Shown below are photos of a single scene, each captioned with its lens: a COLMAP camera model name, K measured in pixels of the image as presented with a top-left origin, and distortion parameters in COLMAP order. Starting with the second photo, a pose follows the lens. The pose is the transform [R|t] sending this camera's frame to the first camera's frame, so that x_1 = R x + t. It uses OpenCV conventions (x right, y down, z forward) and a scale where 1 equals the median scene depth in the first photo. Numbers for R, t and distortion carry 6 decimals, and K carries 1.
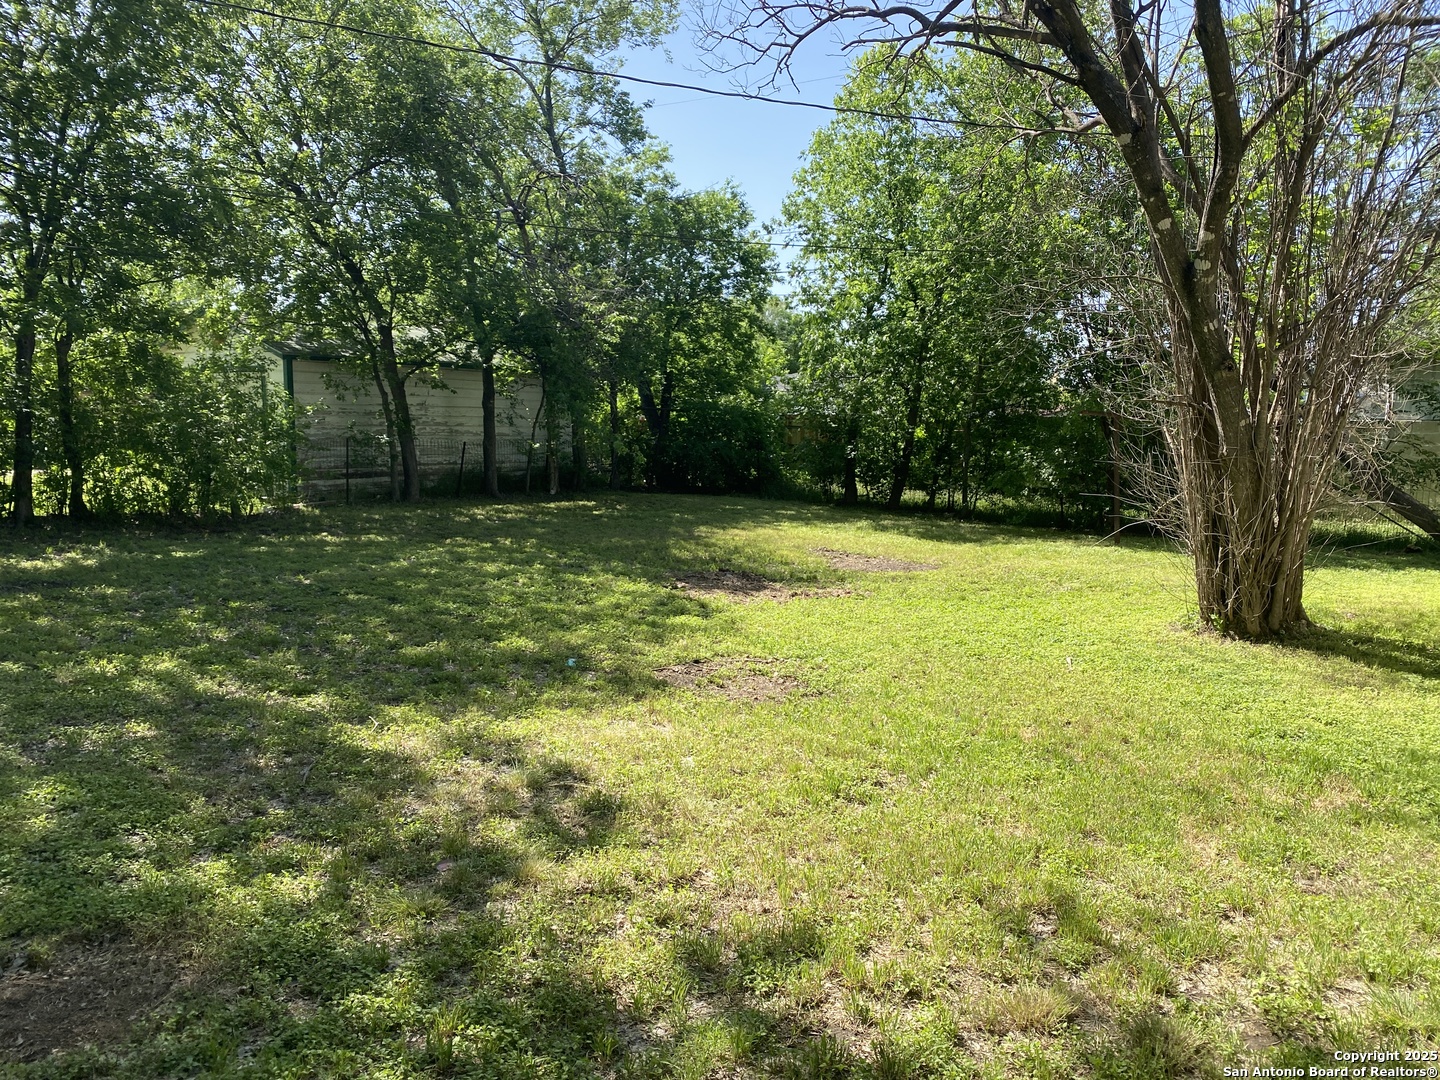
lens RADIAL K [[1160.6, 0, 717.6], [0, 1160.6, 552.2], [0, 0, 1]] dist [0.102570, -0.025413]
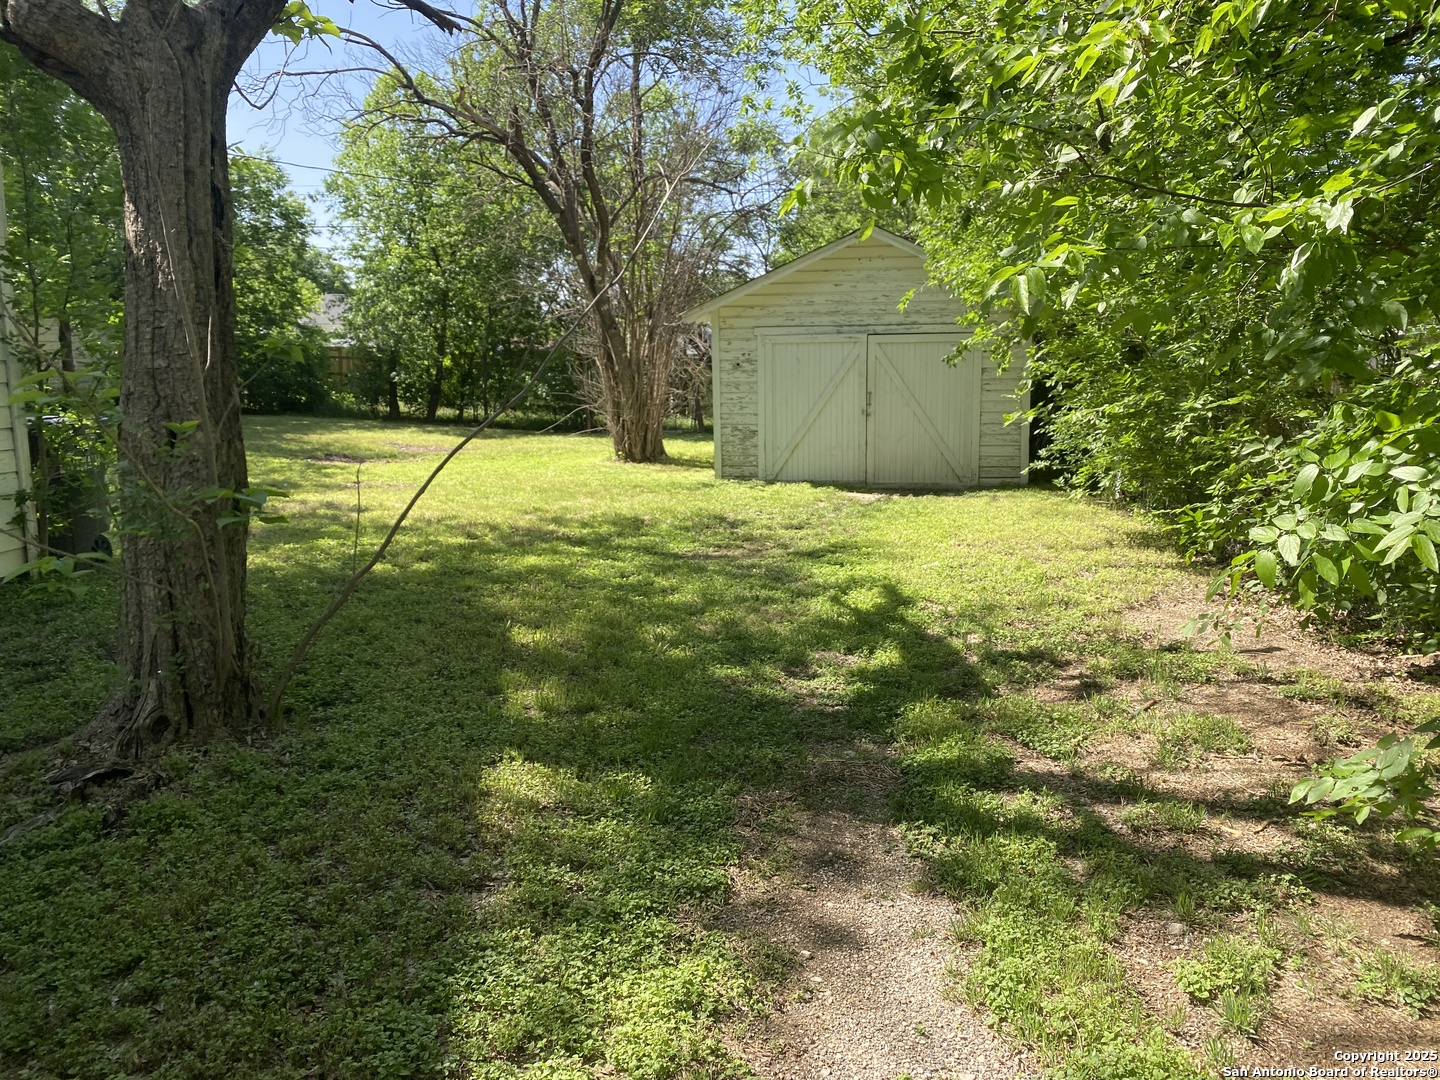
lens RADIAL K [[1160.6, 0, 728.8], [0, 1160.6, 543.1], [0, 0, 1]] dist [0.102570, -0.025413]
pose [[0.912601, -0.071782, 0.402500, -0.078582], [0.051936, 0.996845, 0.060024, 0.036179], [-0.405539, -0.033873, 0.913450, -0.319849]]
